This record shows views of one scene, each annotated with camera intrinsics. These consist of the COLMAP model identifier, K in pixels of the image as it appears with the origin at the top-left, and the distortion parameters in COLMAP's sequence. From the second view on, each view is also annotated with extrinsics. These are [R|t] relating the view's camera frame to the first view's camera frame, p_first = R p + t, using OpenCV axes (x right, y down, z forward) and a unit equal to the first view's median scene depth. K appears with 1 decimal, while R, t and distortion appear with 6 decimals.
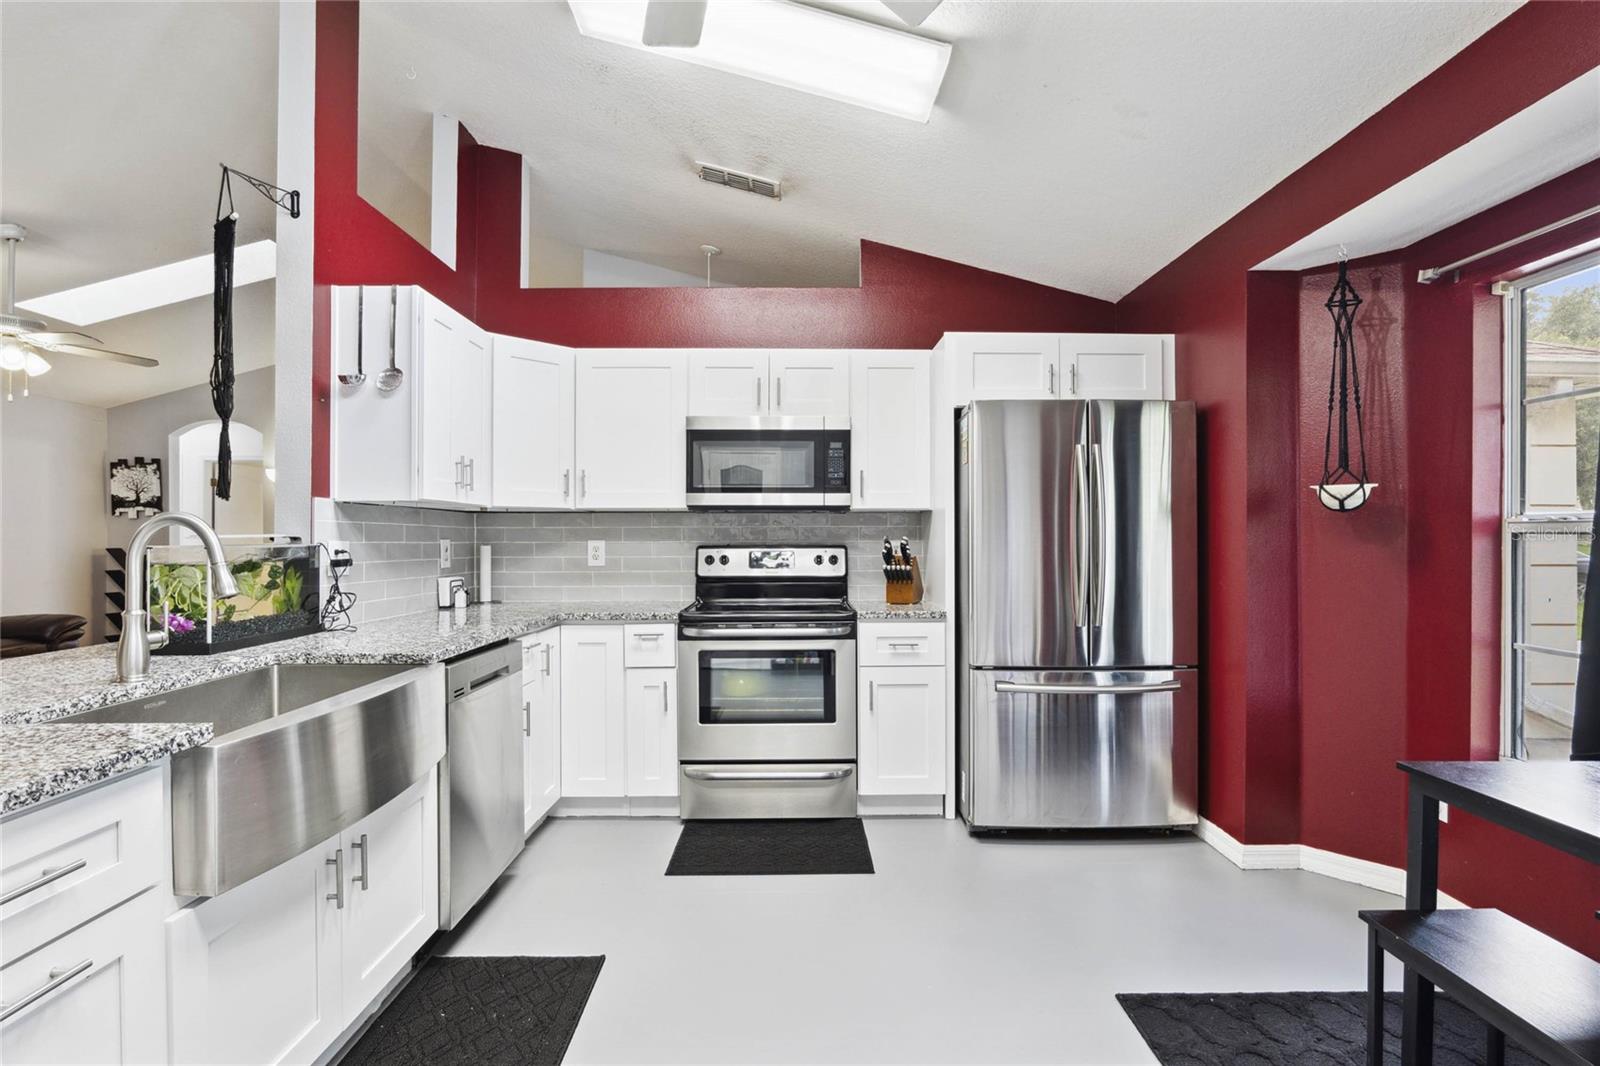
lens RADIAL K [[756.2, 0, 803.2], [0, 756.2, 532.0], [0, 0, 1]] dist [-0.025461, 0.008896]
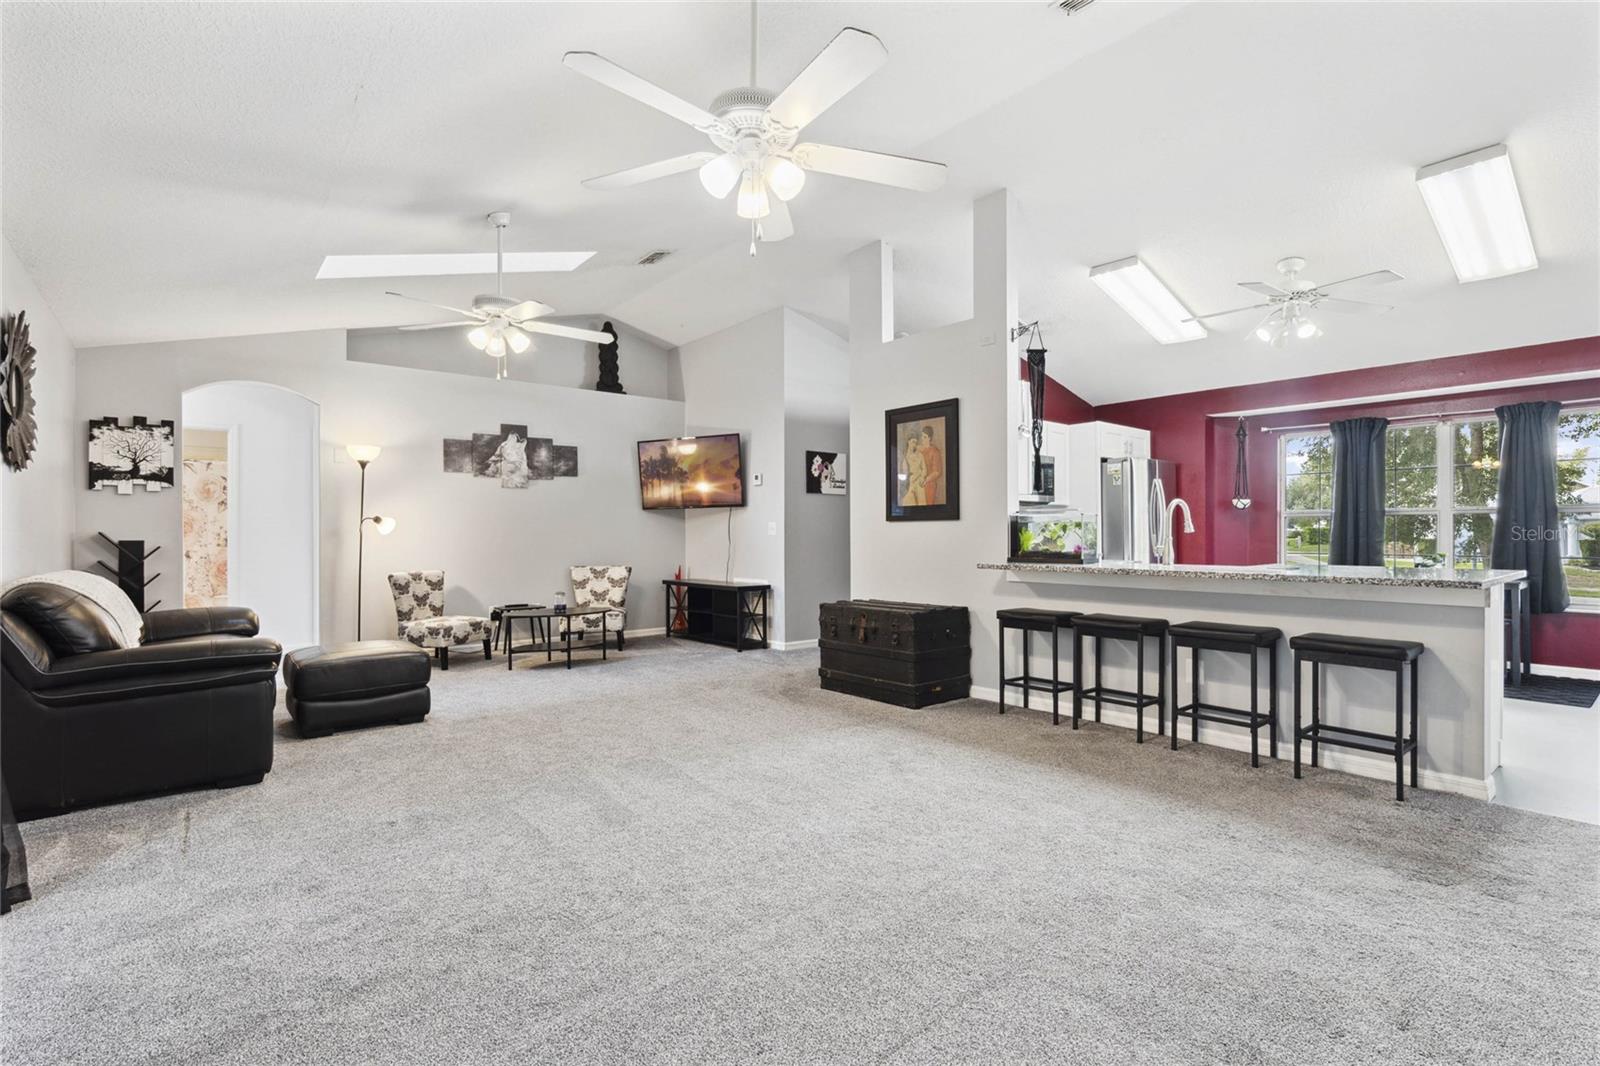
lens RADIAL K [[752.3, 0, 803.1], [0, 752.3, 534.3], [0, 0, 1]] dist [-0.024804, 0.010334]
pose [[0.778525, -0.002269, 0.627609, -1.724459], [-0.000682, 0.999990, 0.004460, 0.041542], [-0.627613, -0.003900, 0.778516, -0.107217]]
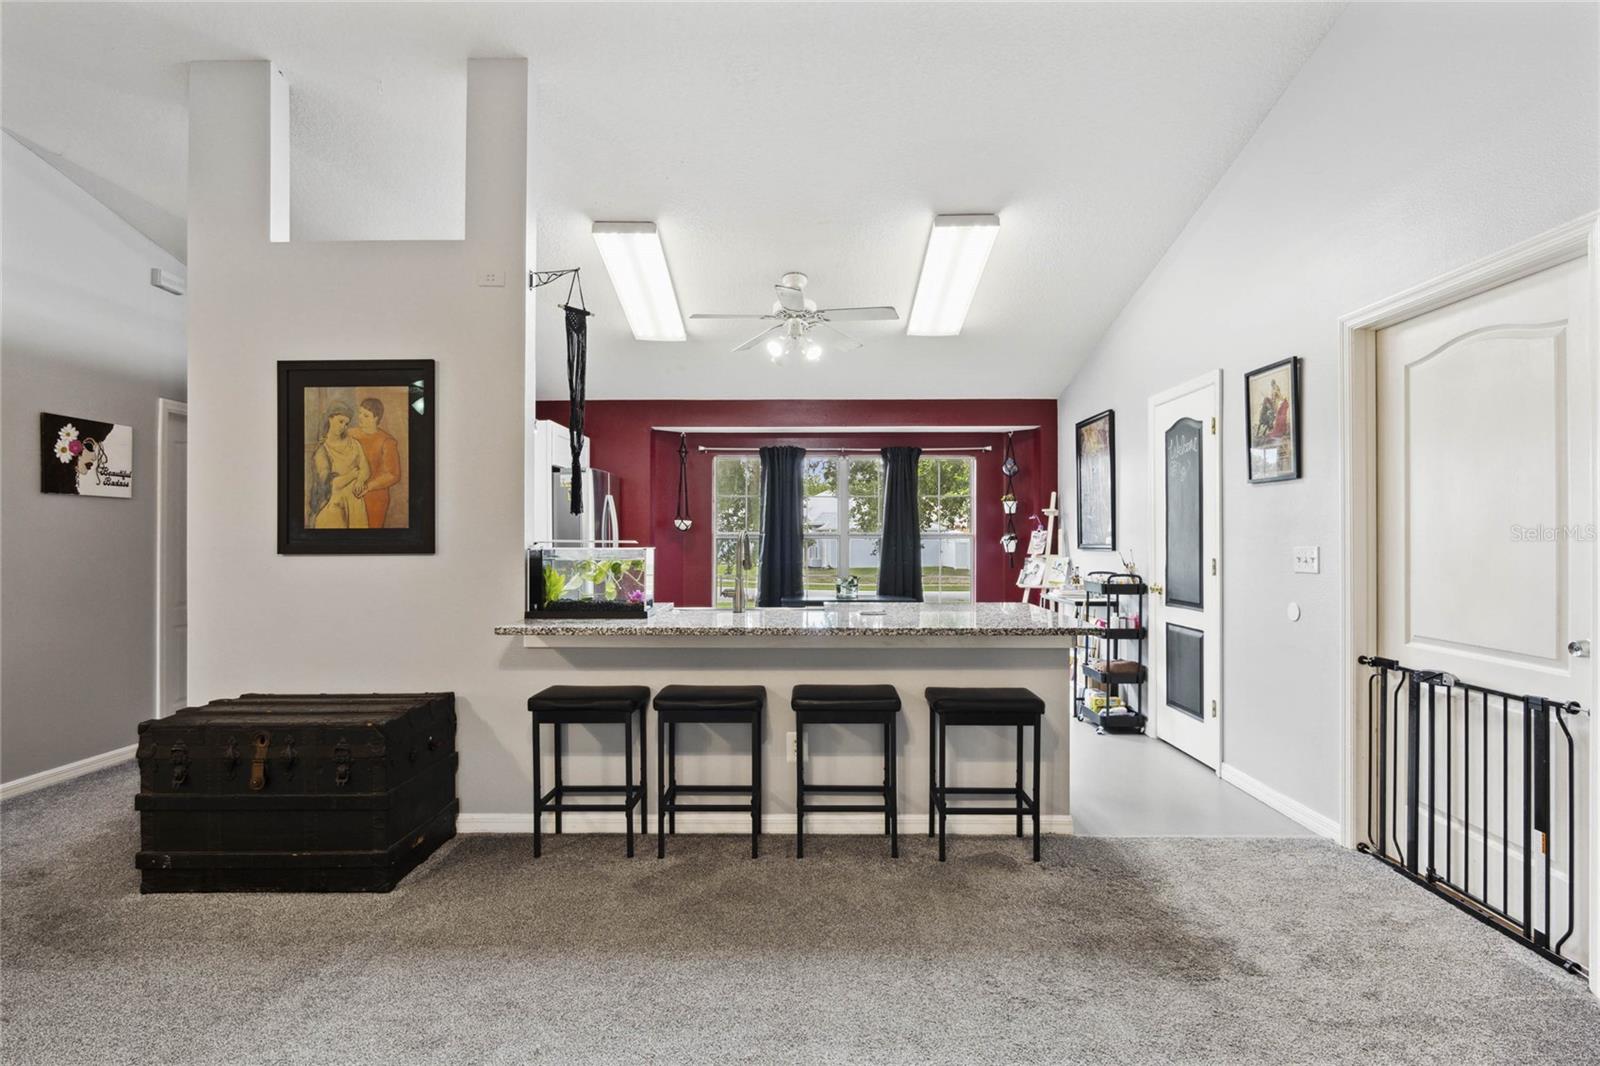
lens RADIAL K [[776.2, 0, 804.5], [0, 776.2, 534.0], [0, 0, 1]] dist [-0.021200, 0.011485]
pose [[0.024110, 0.005369, 0.999695, -1.497857], [-0.003520, 0.999980, -0.005285, -0.002264], [-0.999703, -0.003392, 0.024128, 0.379087]]
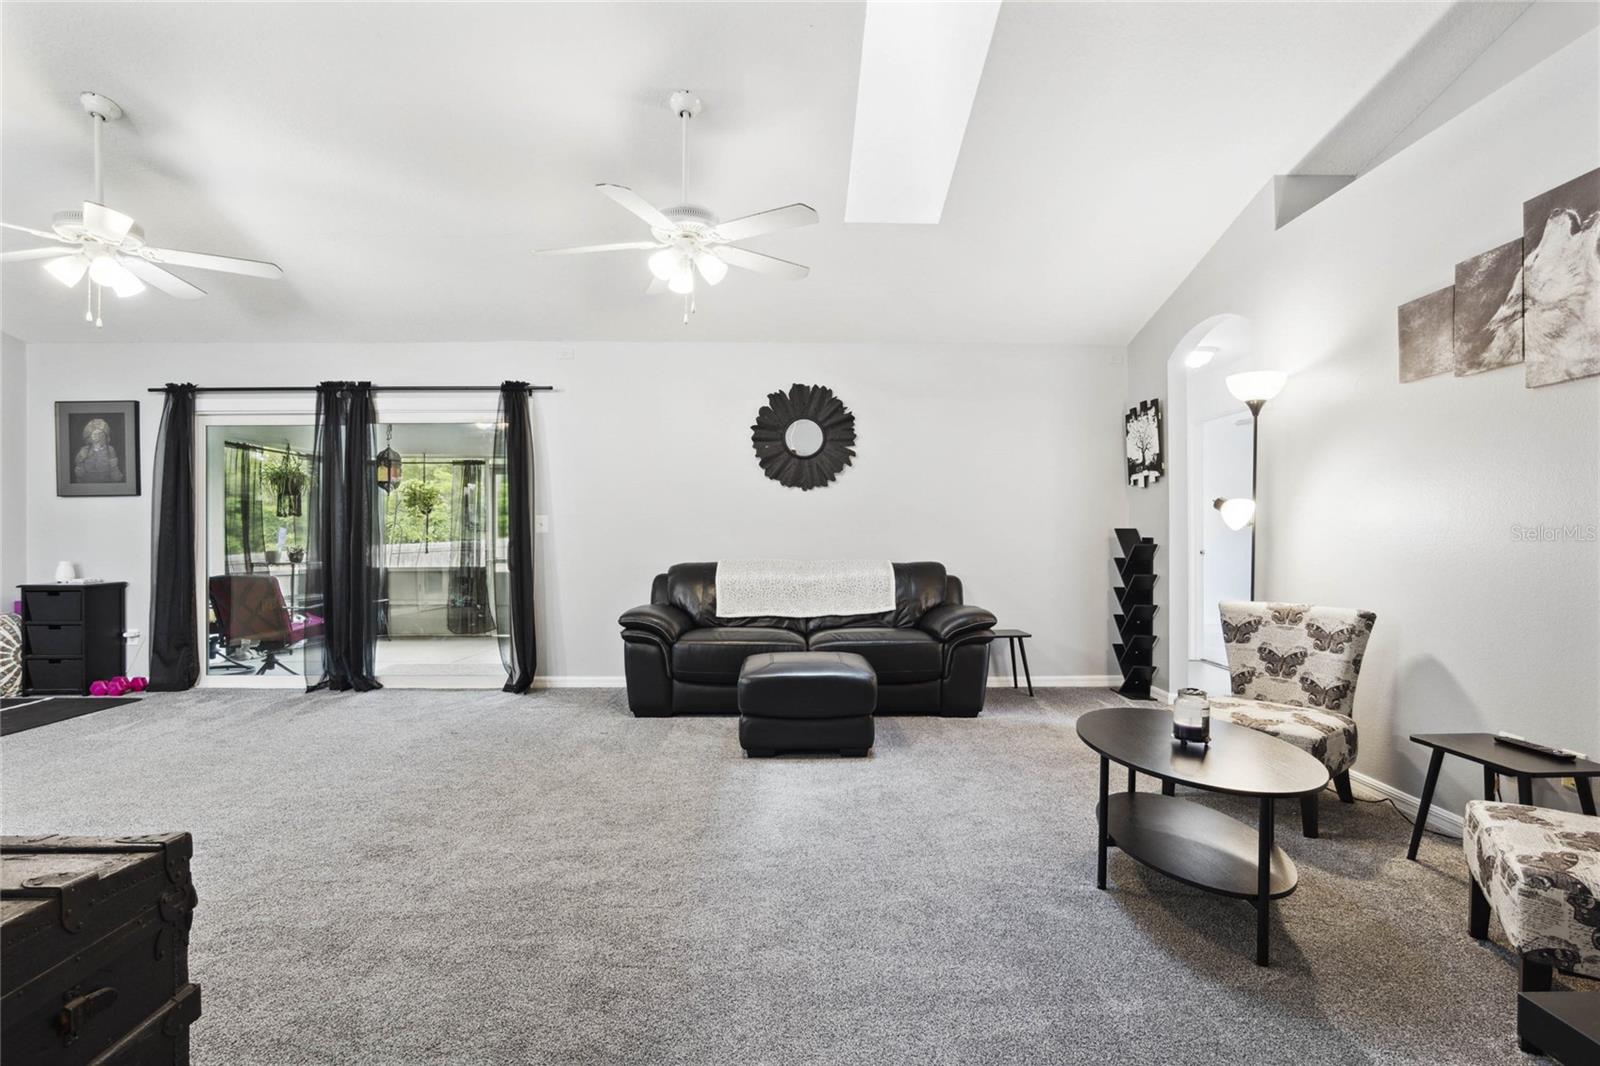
lens RADIAL K [[742.1, 0, 808.2], [0, 742.1, 536.2], [0, 0, 1]] dist [-0.018179, 0.000685]
pose [[0.006406, 0.002704, -0.999976, -0.370341], [0.006318, 0.999976, 0.002744, 0.052731], [0.999960, -0.006336, 0.006389, 1.381494]]
